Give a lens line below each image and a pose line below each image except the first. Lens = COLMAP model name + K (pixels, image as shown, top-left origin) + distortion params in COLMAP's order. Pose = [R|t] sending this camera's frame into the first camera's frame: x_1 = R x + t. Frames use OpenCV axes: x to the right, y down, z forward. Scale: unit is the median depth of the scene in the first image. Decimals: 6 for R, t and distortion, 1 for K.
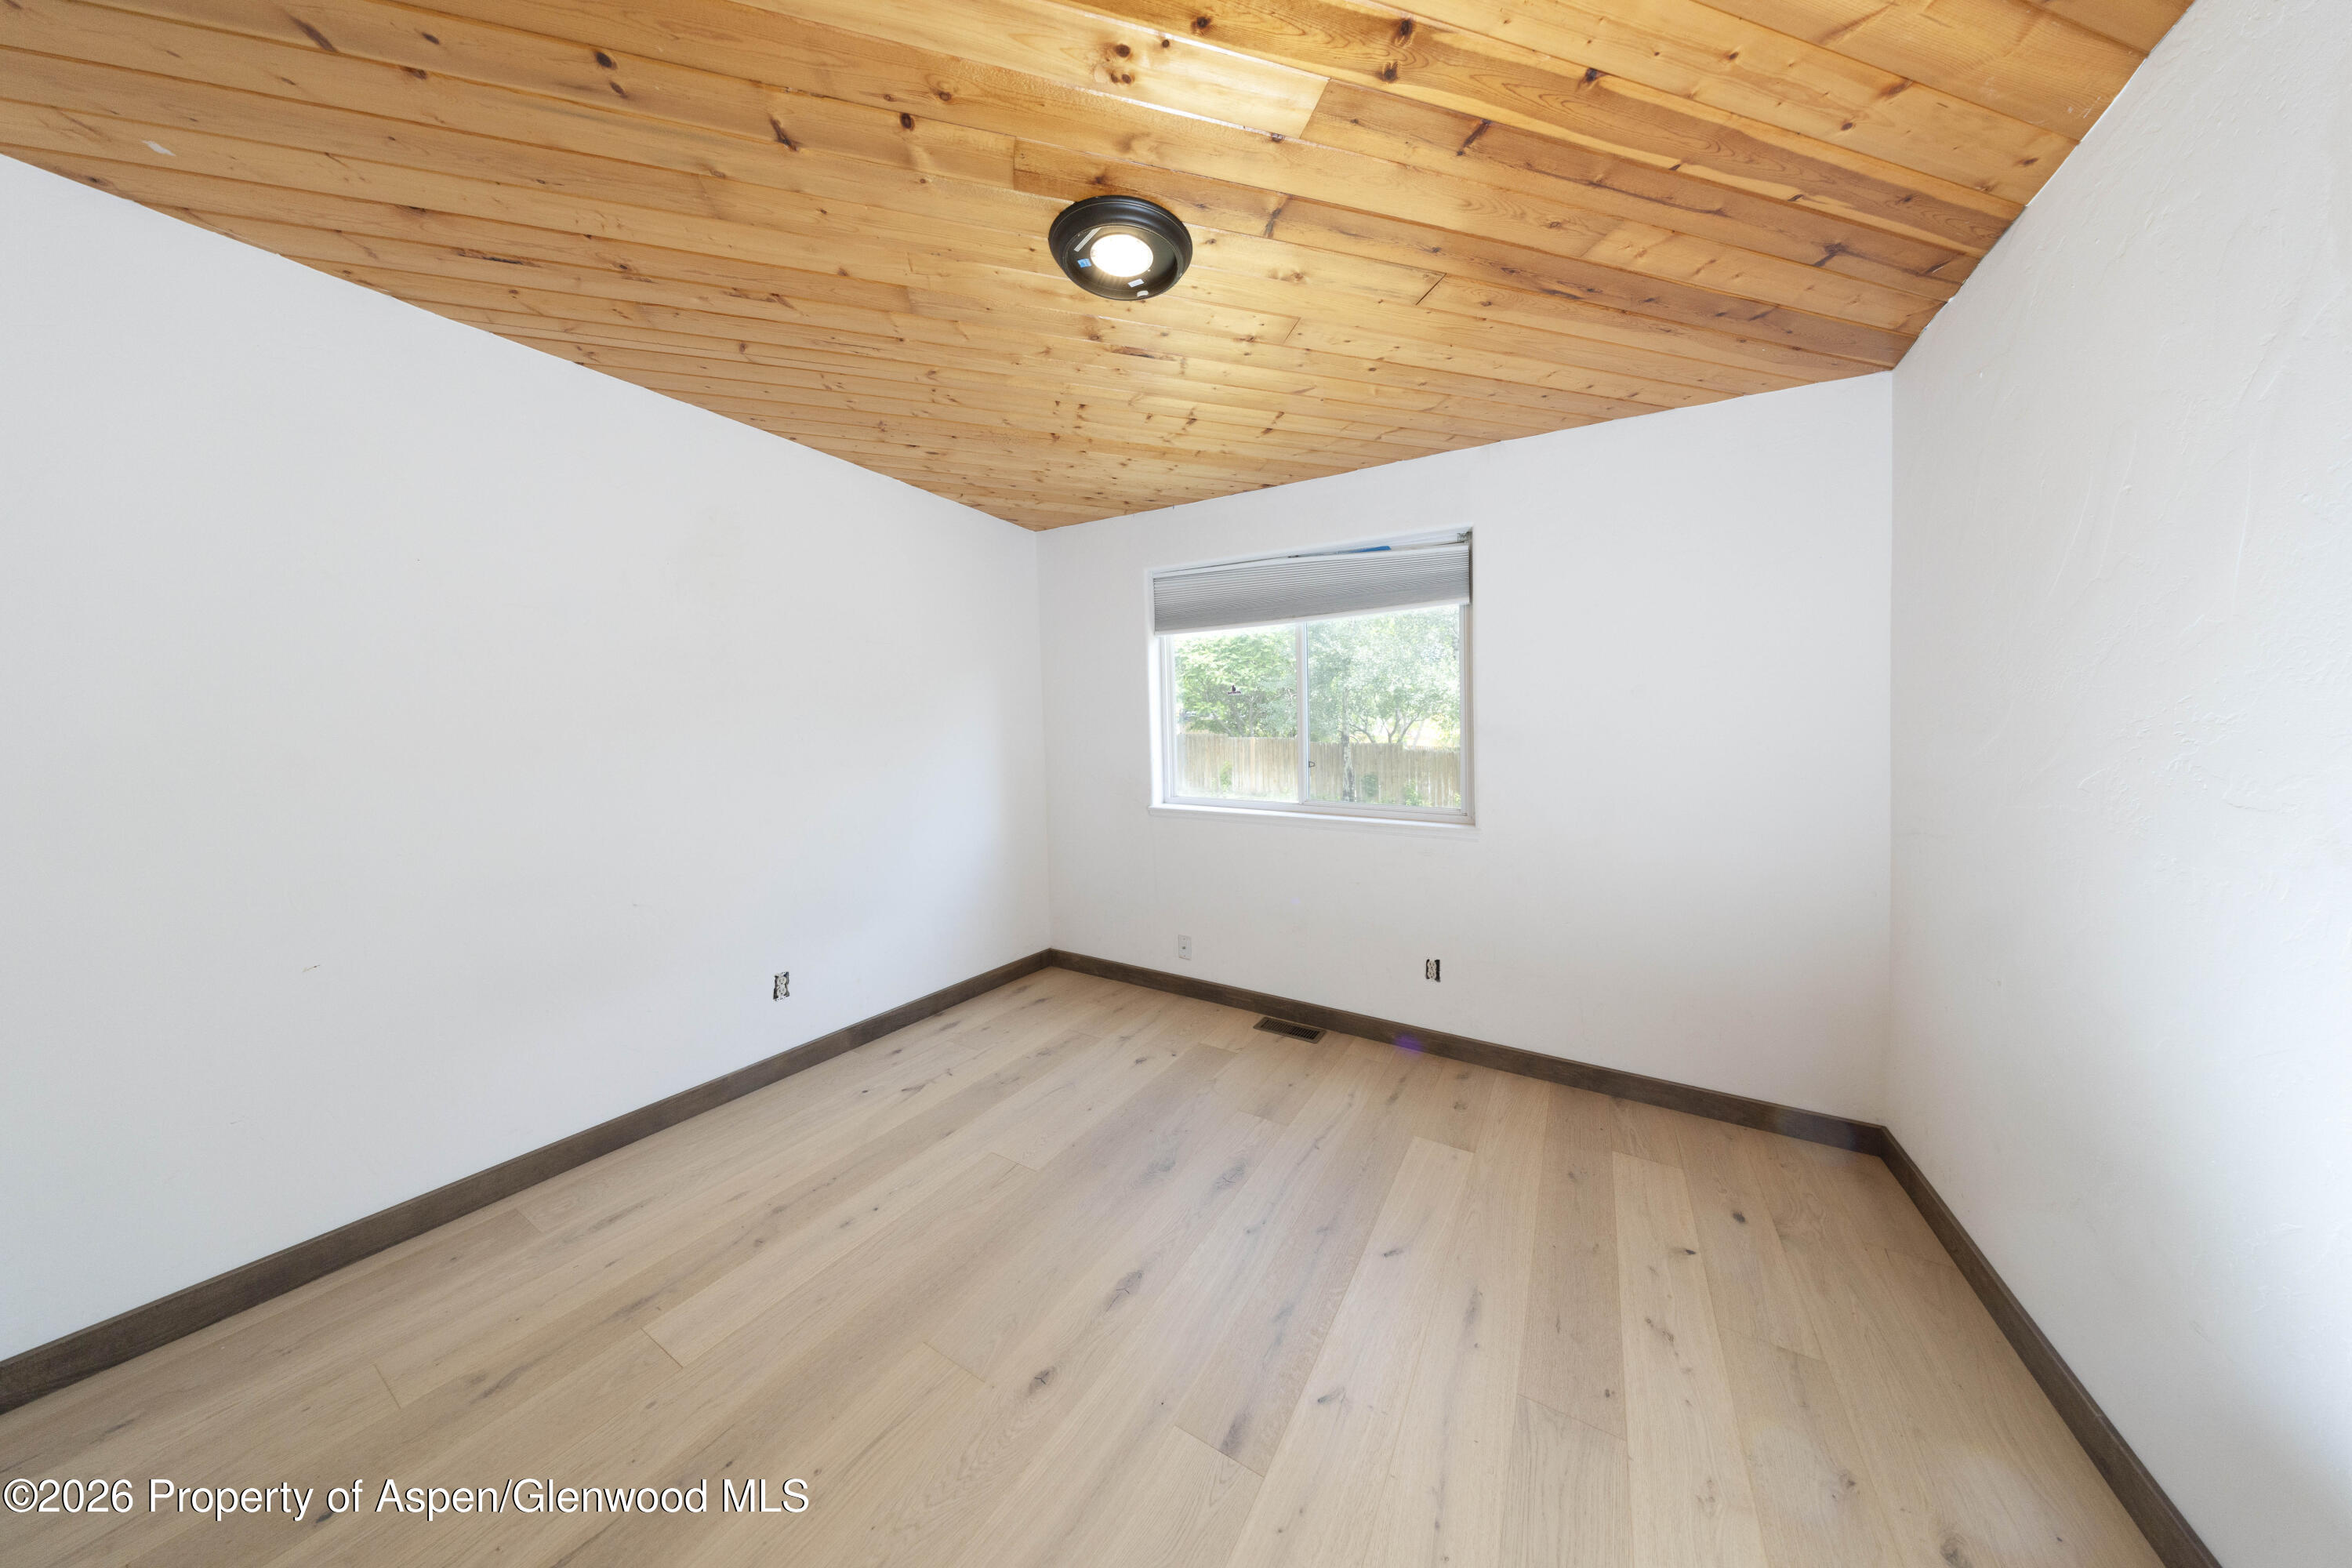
lens RADIAL K [[690.5, 0, 1162.2], [0, 690.5, 735.4], [0, 0, 1]] dist [0.001598, -0.000009]
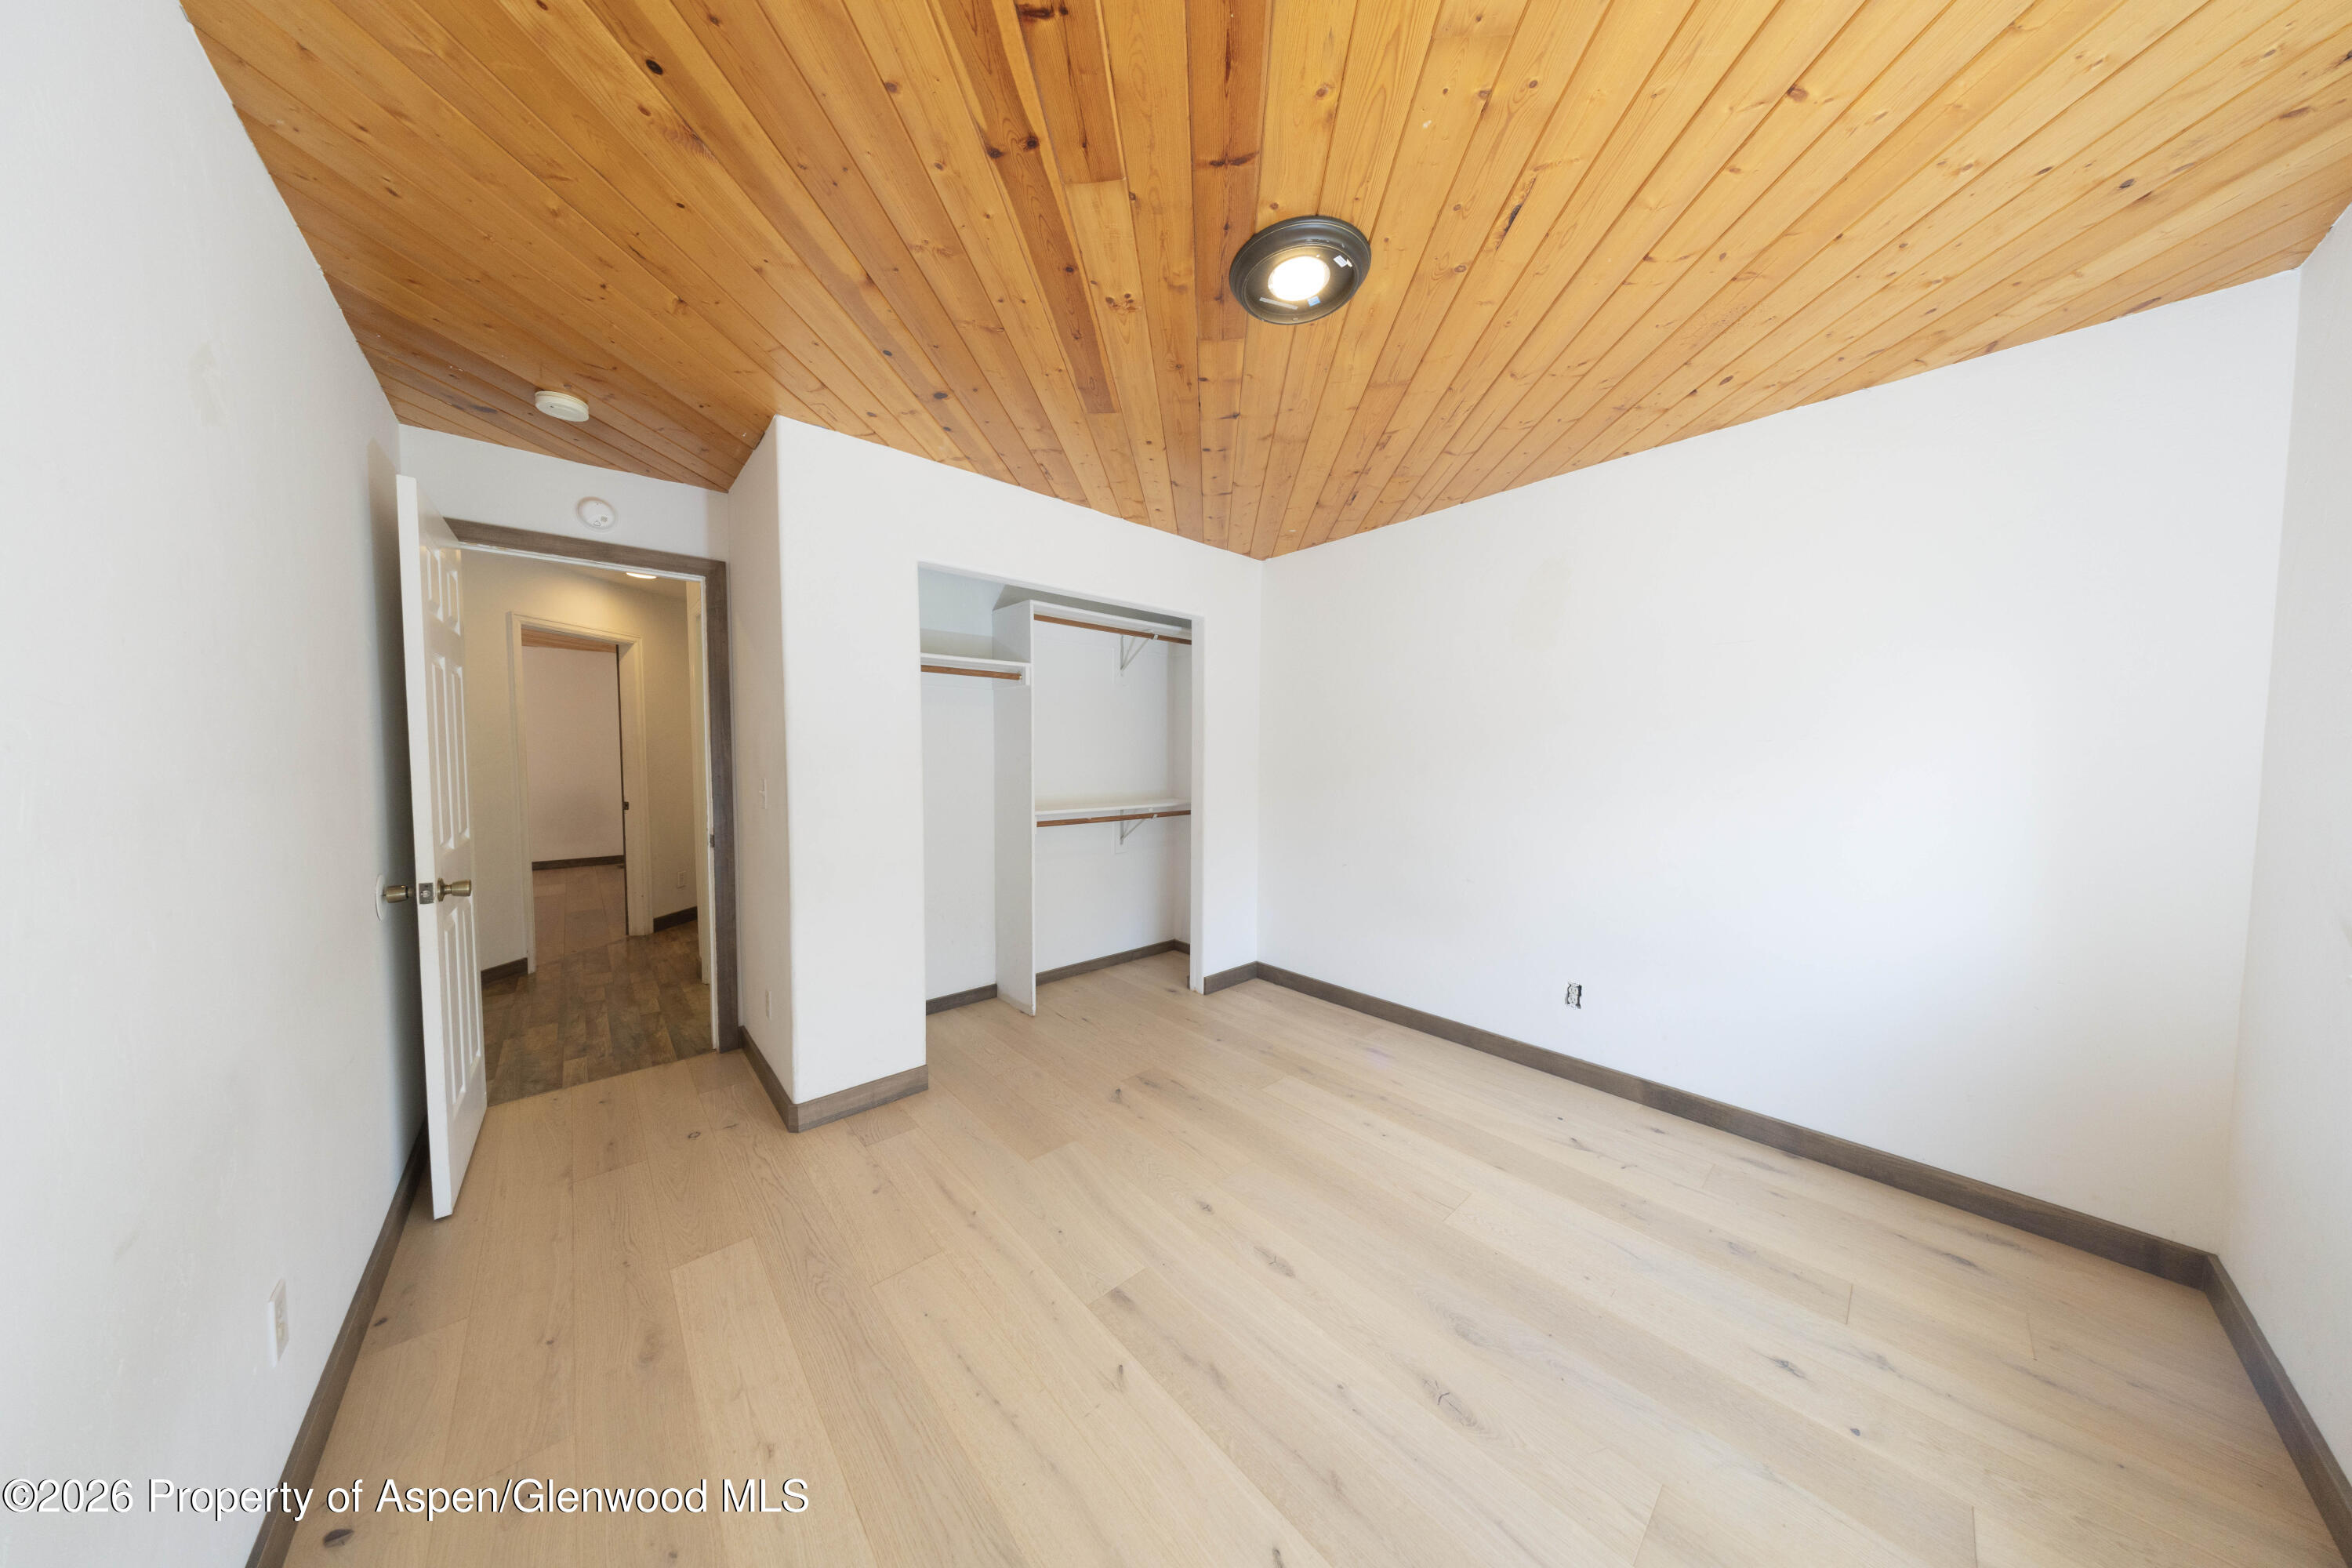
lens RADIAL K [[690.5, 0, 1172.7], [0, 690.5, 783.9], [0, 0, 1]] dist [0.001598, -0.000009]
pose [[-0.299830, 0.035024, -0.953350, 0.938975], [-0.009475, 0.999167, 0.039687, 0.005702], [0.953946, 0.020932, -0.299248, 1.079029]]
